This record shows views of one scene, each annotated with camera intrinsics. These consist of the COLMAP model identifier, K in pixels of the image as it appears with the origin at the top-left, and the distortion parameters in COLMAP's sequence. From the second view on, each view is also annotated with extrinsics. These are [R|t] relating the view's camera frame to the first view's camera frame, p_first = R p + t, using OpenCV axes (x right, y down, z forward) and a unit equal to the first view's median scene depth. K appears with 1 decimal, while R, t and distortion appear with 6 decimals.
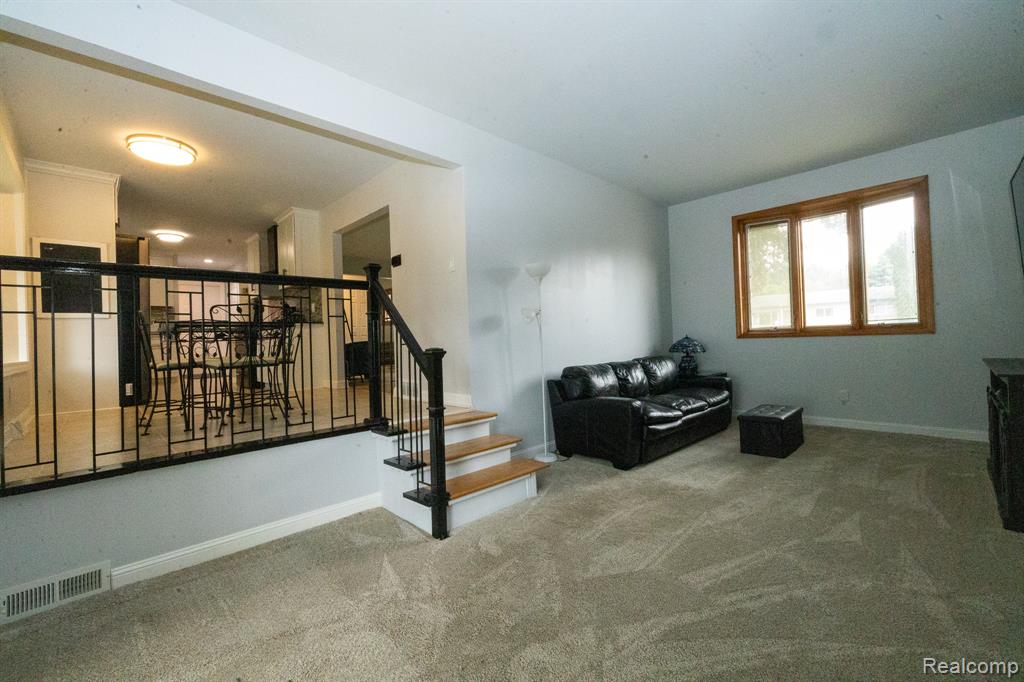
lens RADIAL K [[432.0, 0, 513.1], [0, 432.0, 334.3], [0, 0, 1]] dist [-0.000096, -0.000051]
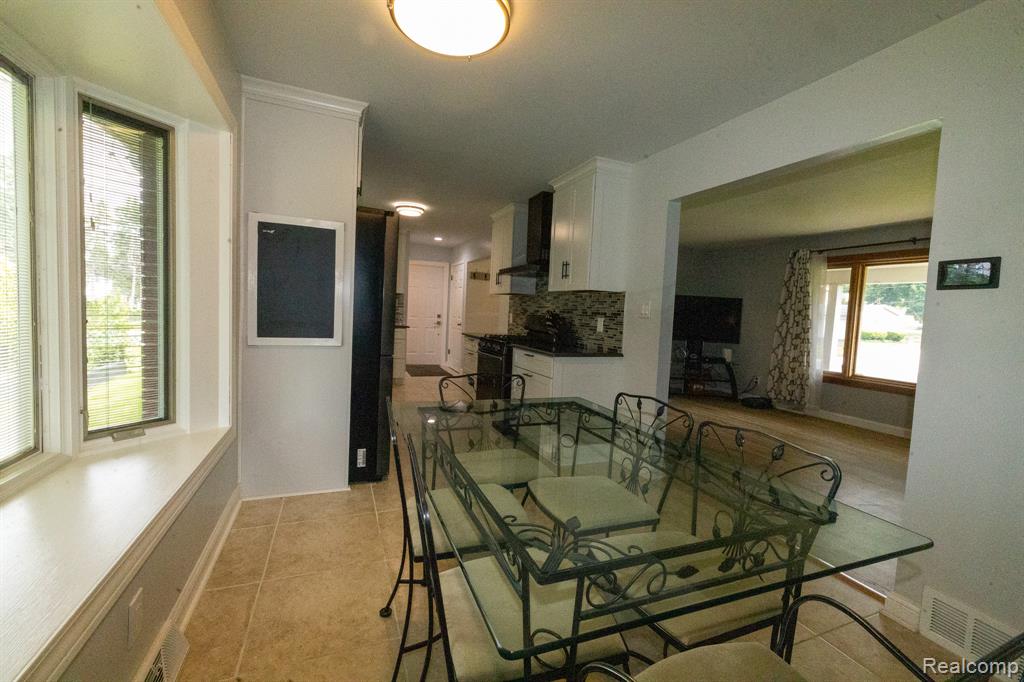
lens RADIAL K [[417.7, 0, 509.7], [0, 417.7, 334.0], [0, 0, 1]] dist [0.000101, 0.000074]
pose [[0.922818, 0.104850, -0.370693, -0.390544], [-0.078461, 0.993234, 0.085611, -0.097528], [0.377162, -0.049919, 0.924801, 0.426779]]
